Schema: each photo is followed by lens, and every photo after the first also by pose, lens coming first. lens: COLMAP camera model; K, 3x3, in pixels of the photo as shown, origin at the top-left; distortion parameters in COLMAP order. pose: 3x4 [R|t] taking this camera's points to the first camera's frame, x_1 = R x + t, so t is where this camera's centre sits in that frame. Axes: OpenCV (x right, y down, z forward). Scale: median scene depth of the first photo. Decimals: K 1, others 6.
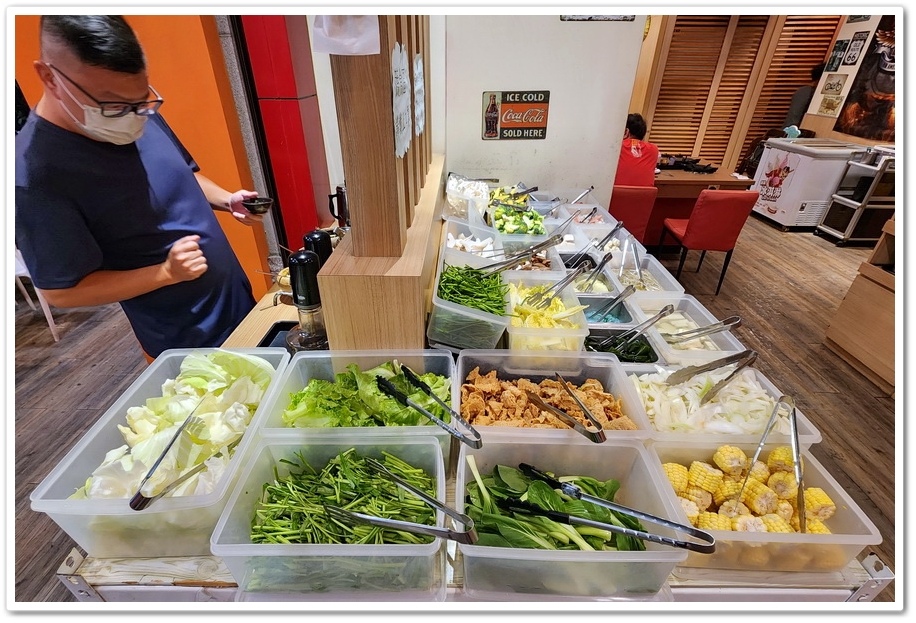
lens RADIAL K [[411.4, 0, 458.2], [0, 411.4, 316.3], [0, 0, 1]] dist [0.001285, 0.000242]
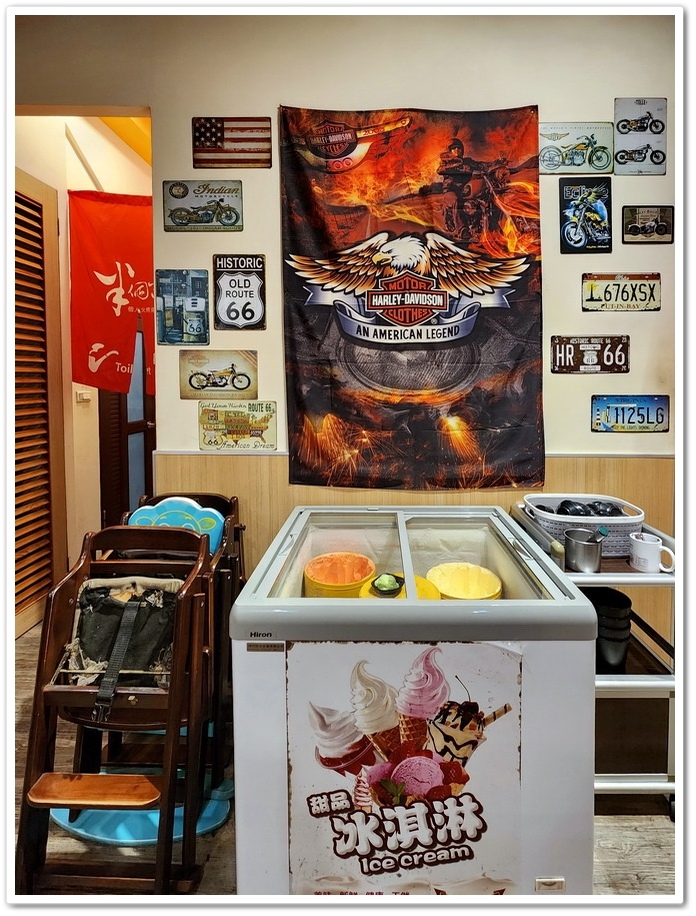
lens RADIAL K [[383.4, 0, 390.4], [0, 383.4, 390.3], [0, 0, 1]] dist [0.001052, 0.000170]
pose [[-0.060485, -0.036397, 0.997505, 0.590654], [0.511129, 0.857245, 0.062272, -0.514240], [-0.857373, 0.513620, -0.033247, 0.923156]]
